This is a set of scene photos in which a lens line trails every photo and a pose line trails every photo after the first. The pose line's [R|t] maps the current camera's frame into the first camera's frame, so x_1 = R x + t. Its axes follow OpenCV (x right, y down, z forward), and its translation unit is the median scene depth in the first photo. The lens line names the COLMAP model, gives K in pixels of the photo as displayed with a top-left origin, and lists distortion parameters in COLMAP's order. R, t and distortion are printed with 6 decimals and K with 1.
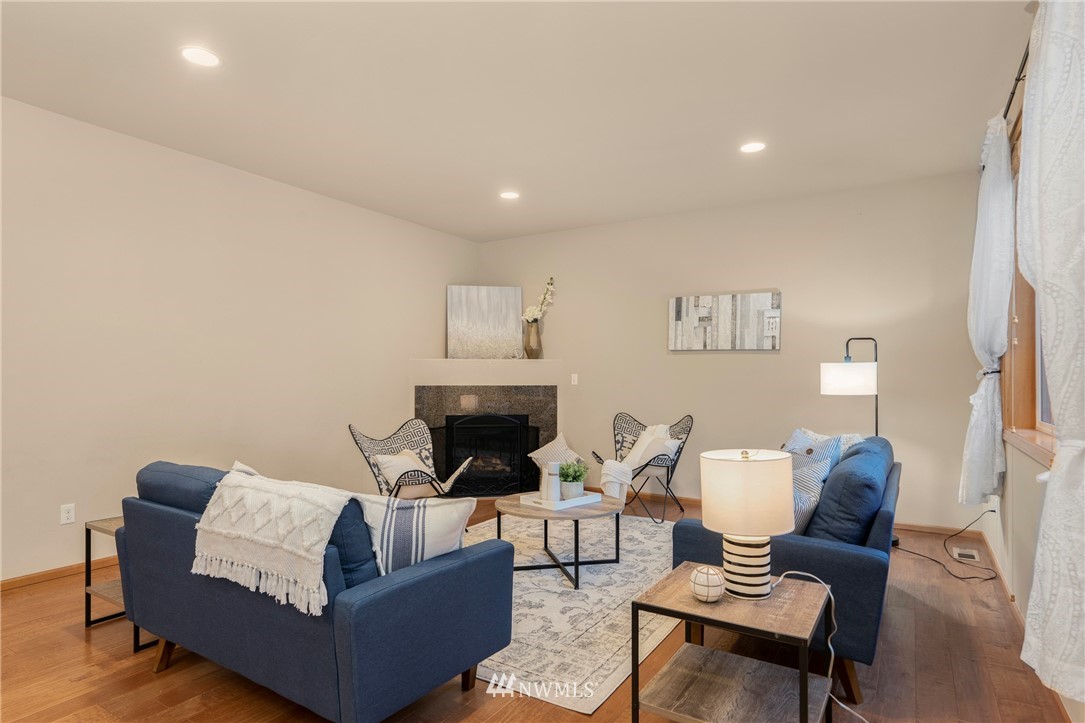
lens RADIAL K [[585.6, 0, 542.5], [0, 585.6, 361.5], [0, 0, 1]] dist [-0.002714, -0.000028]
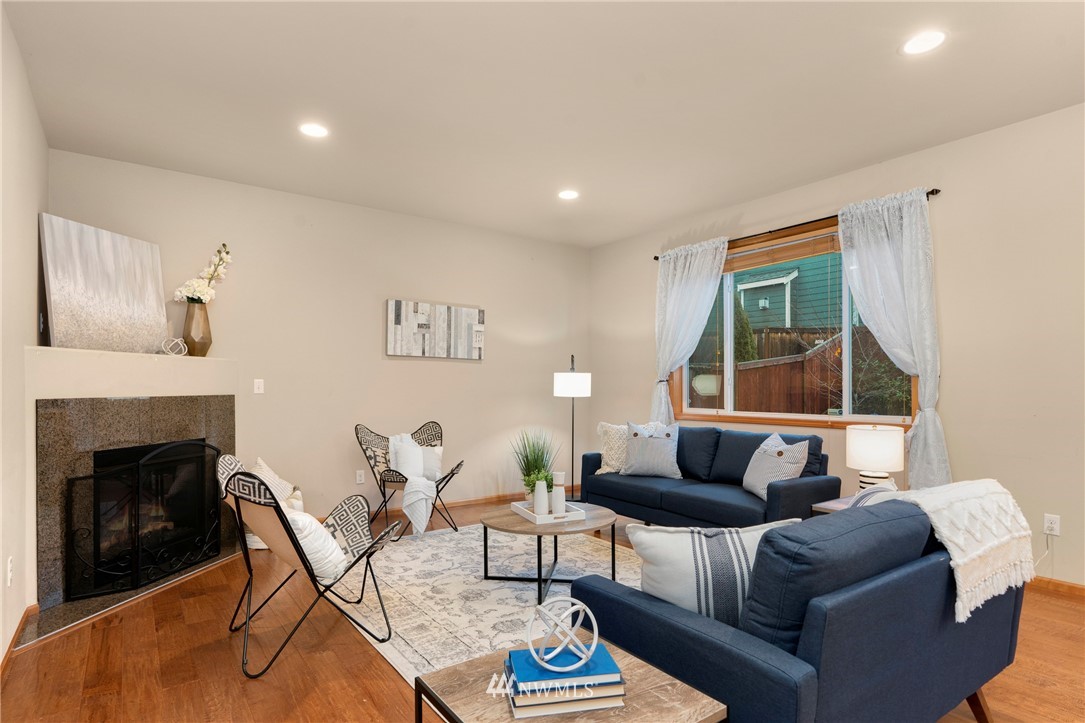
lens RADIAL K [[574.5, 0, 542.5], [0, 574.5, 361.5], [0, 0, 1]] dist [0.001916, 0.000031]
pose [[0.375647, 0.037834, 0.925990, -0.557372], [-0.024082, 0.999227, -0.031057, 0.014437], [-0.926450, -0.010634, 0.376268, 0.431887]]
